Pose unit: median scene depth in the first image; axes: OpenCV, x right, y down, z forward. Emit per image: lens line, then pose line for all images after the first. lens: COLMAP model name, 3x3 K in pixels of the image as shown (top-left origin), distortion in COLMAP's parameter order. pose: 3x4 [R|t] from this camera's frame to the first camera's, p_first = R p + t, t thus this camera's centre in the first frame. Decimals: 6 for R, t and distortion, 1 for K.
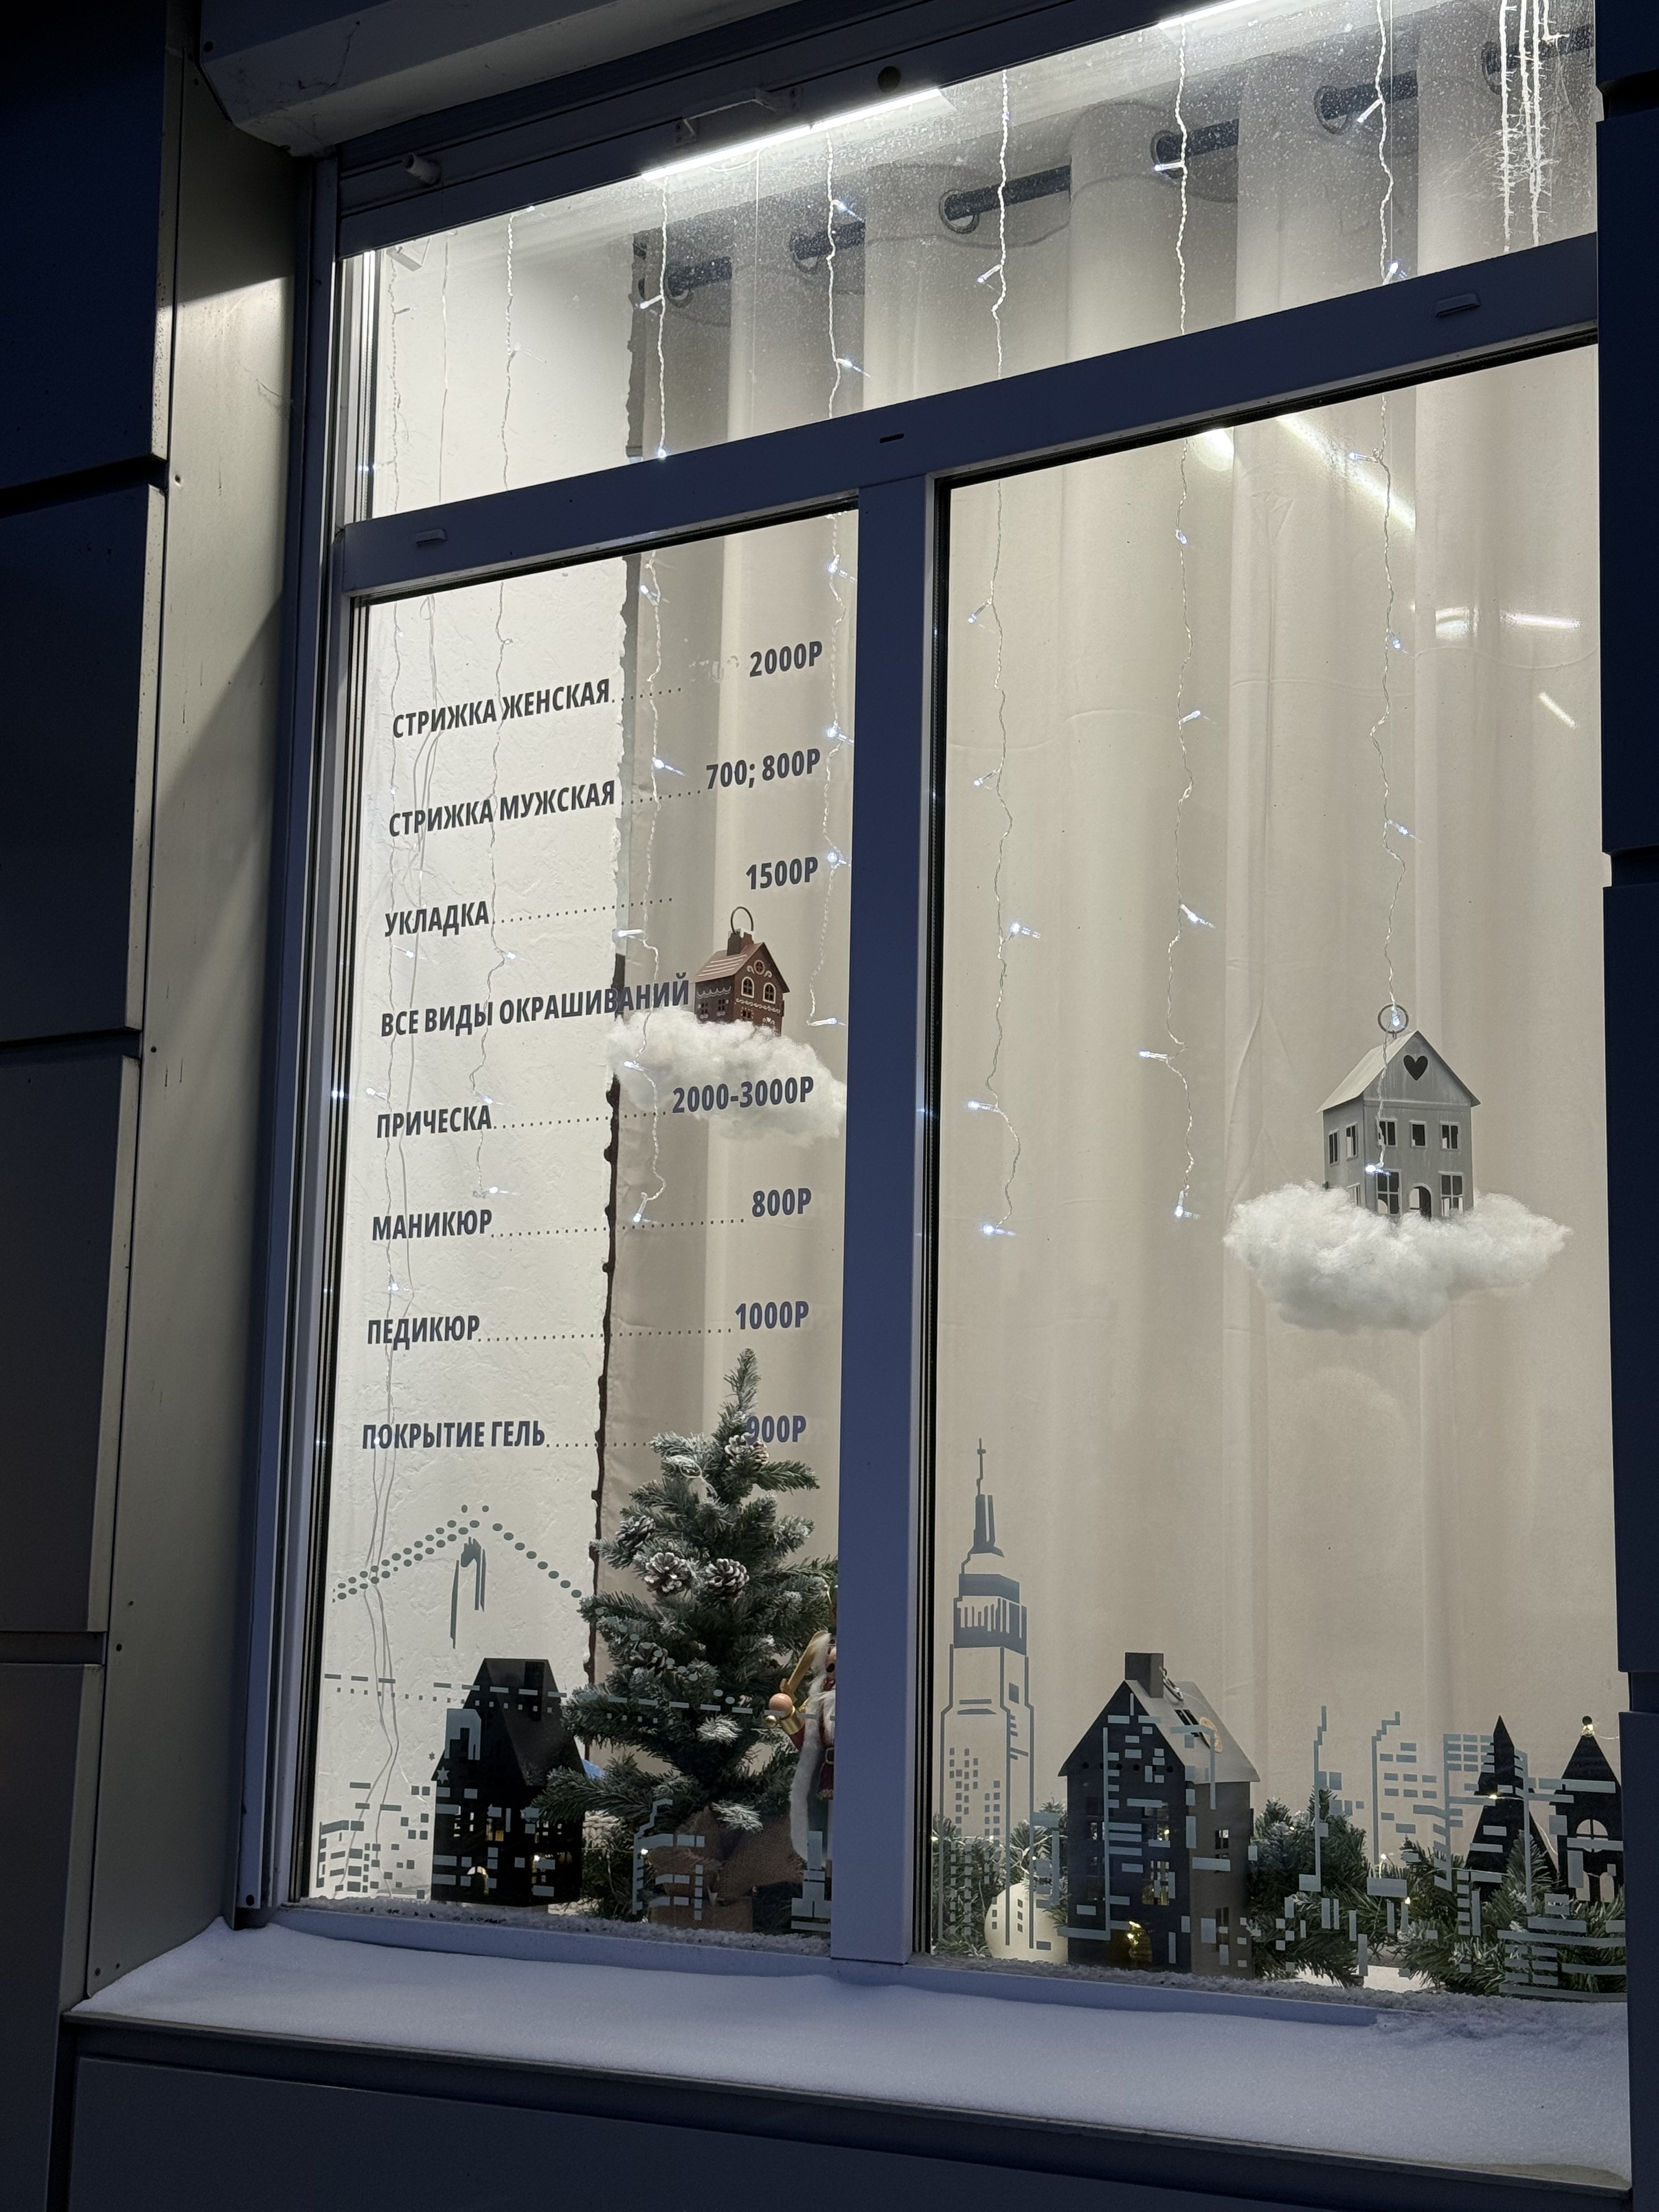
lens RADIAL K [[3080.0, 0, 830.6], [0, 3080.0, 1107.5], [0, 0, 1]] dist [-0.137408, 0.000000]
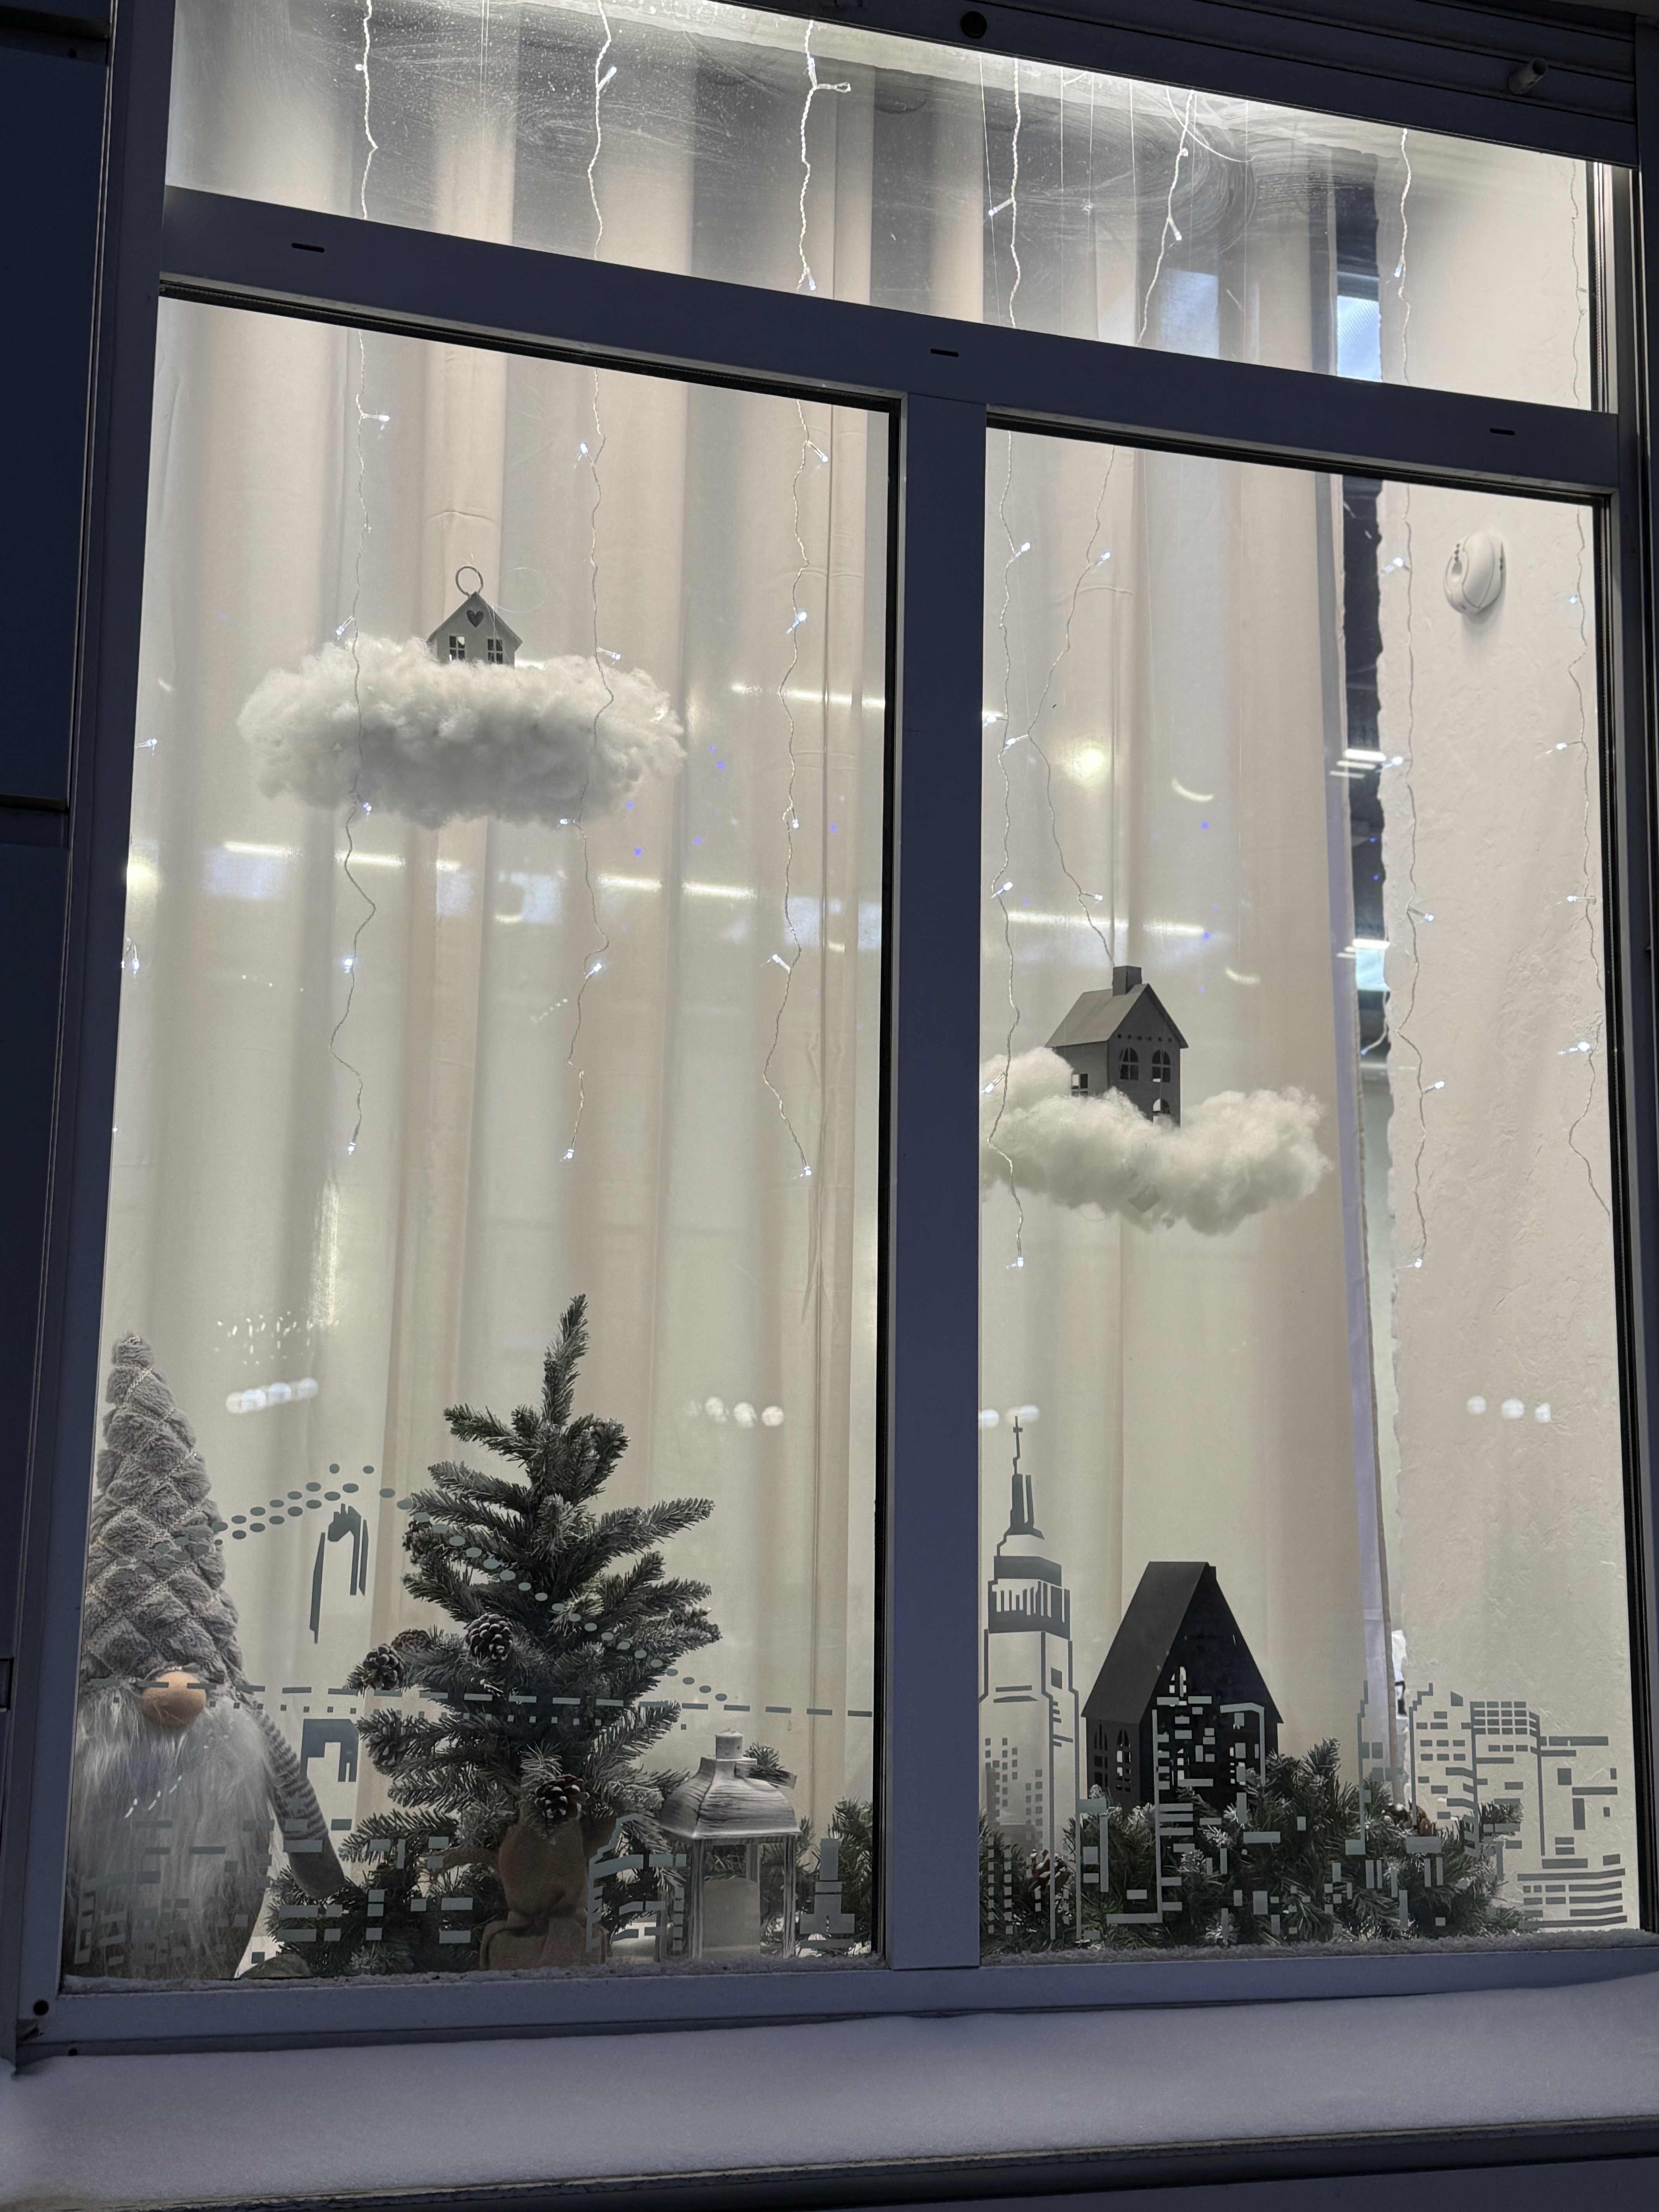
lens RADIAL K [[2819.7, 0, 832.9], [0, 2819.7, 1055.1], [0, 0, 1]] dist [-0.134575, 0.000000]
pose [[0.634994, 0.131225, 0.761290, -0.690260], [-0.127668, 0.989742, -0.064116, 0.061468], [-0.761895, -0.056480, 0.645234, 0.493306]]
